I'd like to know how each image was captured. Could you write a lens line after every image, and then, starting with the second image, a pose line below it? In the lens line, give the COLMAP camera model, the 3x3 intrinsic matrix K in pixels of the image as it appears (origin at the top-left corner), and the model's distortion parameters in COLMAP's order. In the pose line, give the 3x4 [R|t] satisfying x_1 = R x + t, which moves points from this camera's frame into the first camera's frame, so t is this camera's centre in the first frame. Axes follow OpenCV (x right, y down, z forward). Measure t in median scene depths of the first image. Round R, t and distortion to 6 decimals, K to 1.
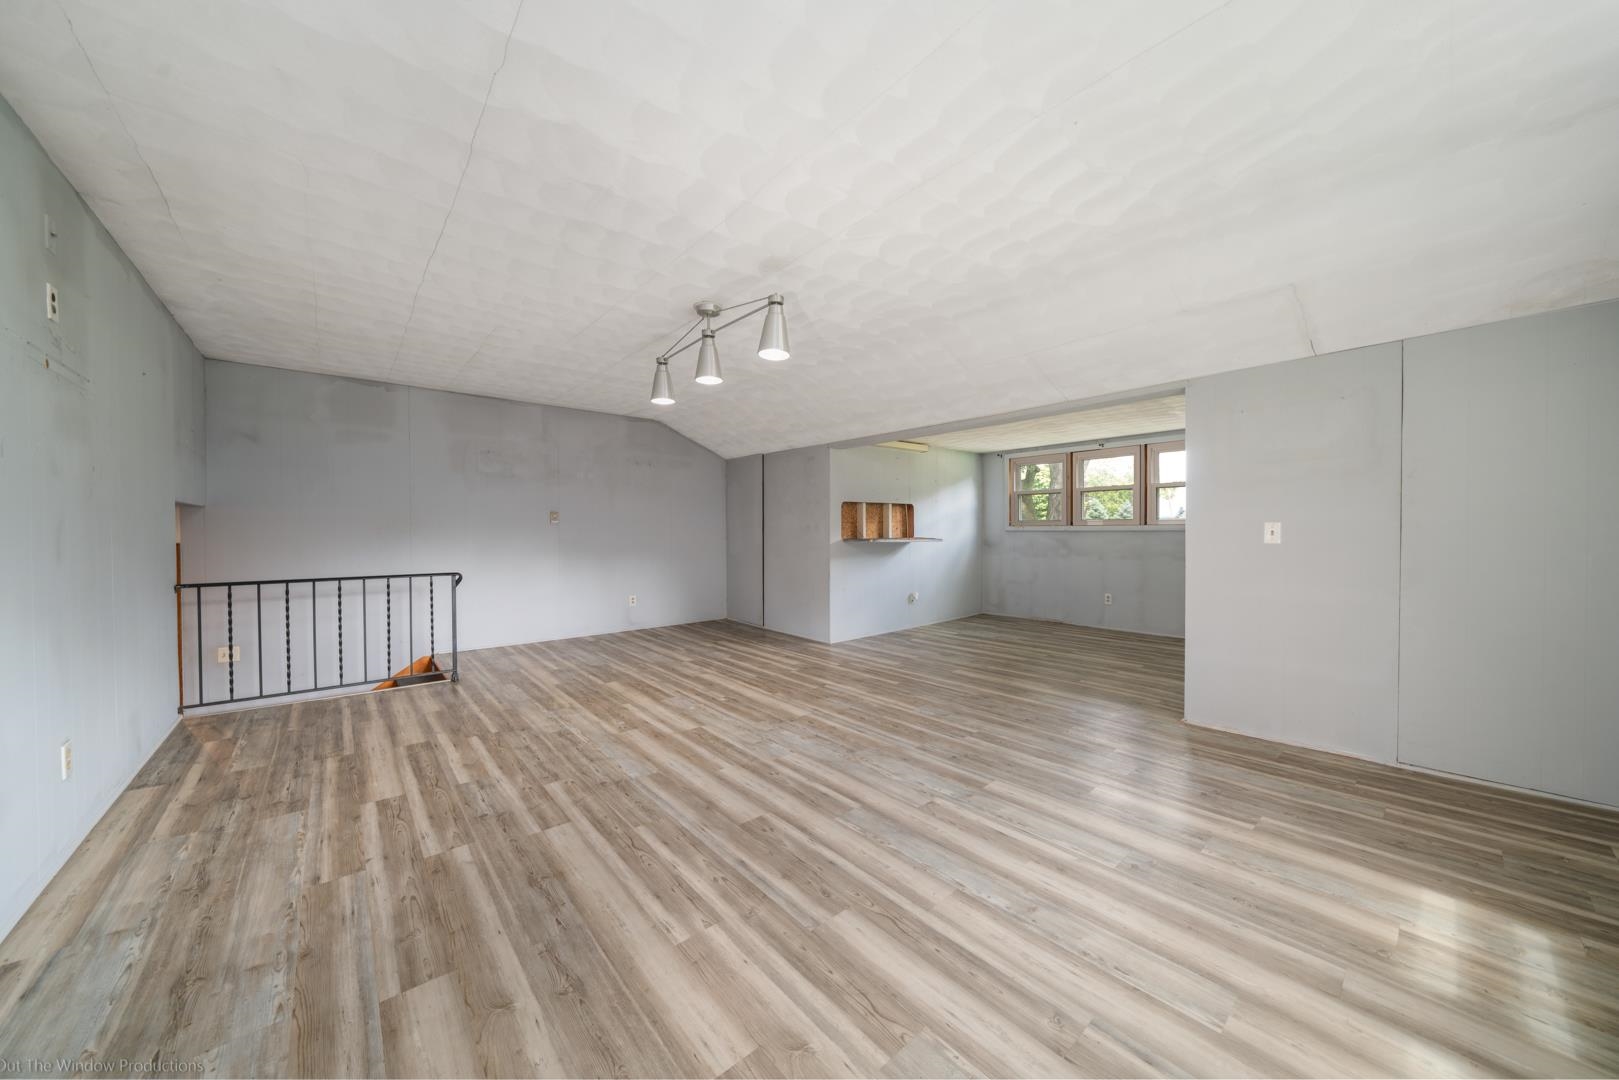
lens RADIAL K [[563.1, 0, 816.5], [0, 563.1, 537.3], [0, 0, 1]] dist [-0.008840, -0.000155]
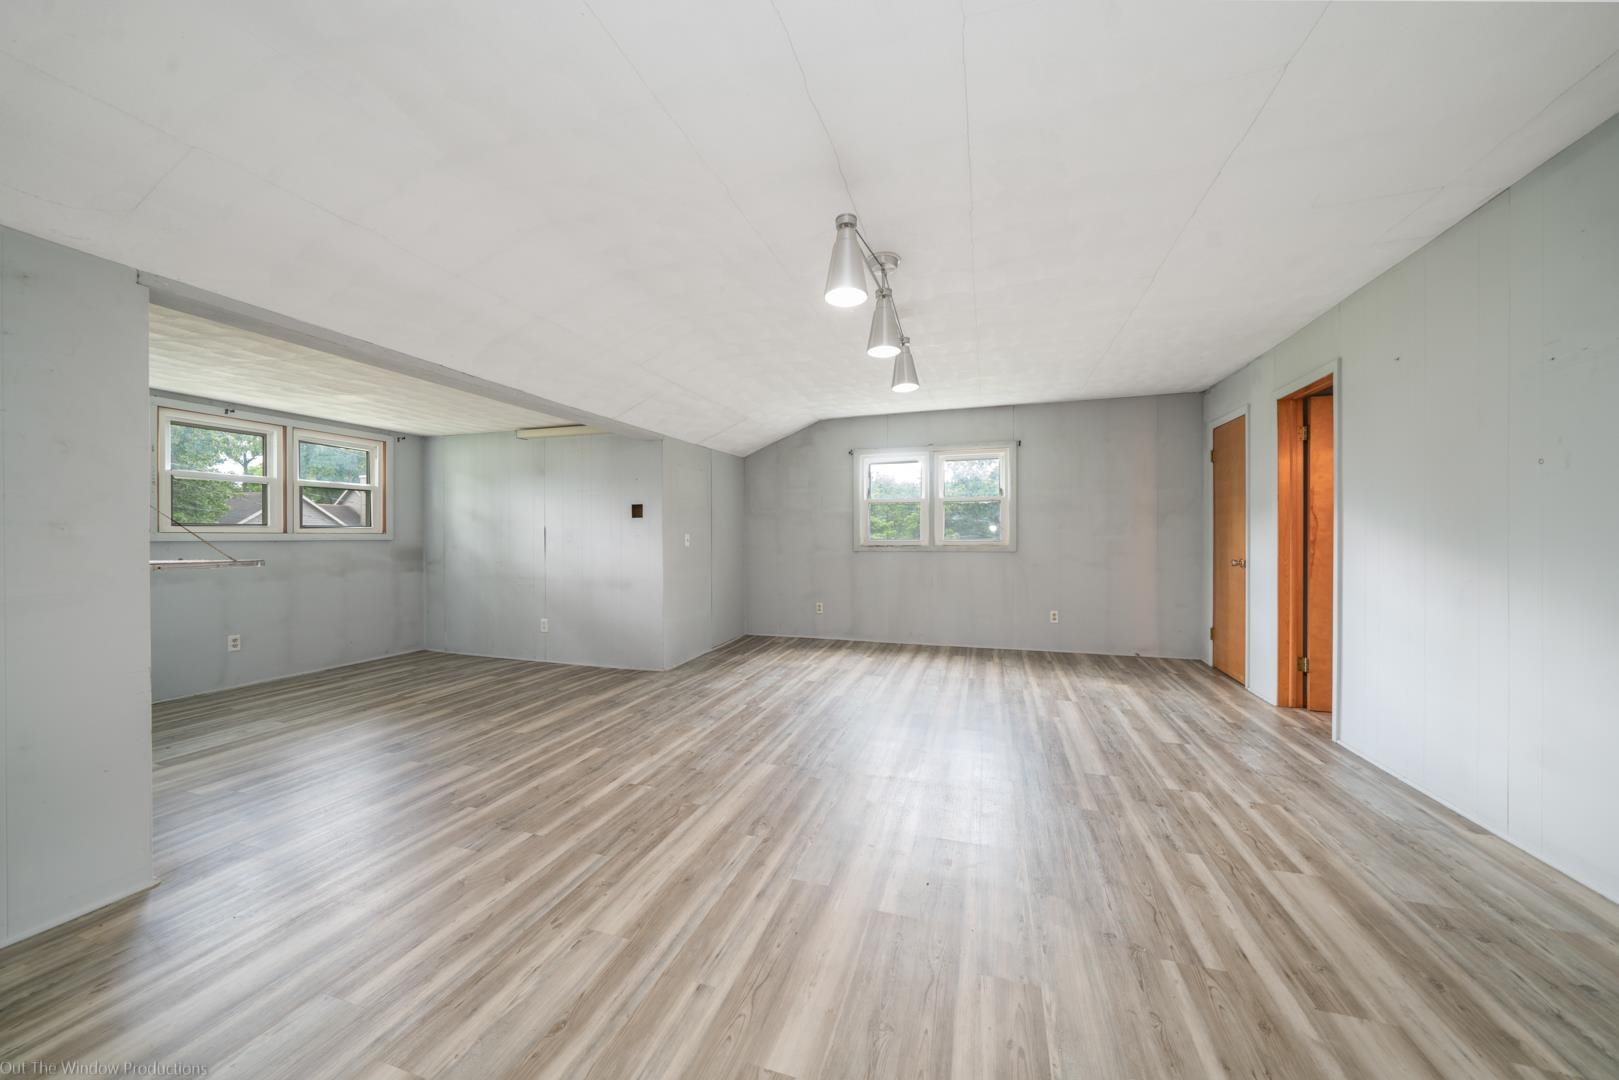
lens RADIAL K [[563.1, 0, 816.7], [0, 563.1, 539.0], [0, 0, 1]] dist [-0.008840, -0.000155]
pose [[-0.533522, 0.001657, 0.845784, -0.909272], [0.014138, 0.999876, 0.006959, -0.019468], [-0.845668, 0.015671, -0.533480, 1.671865]]
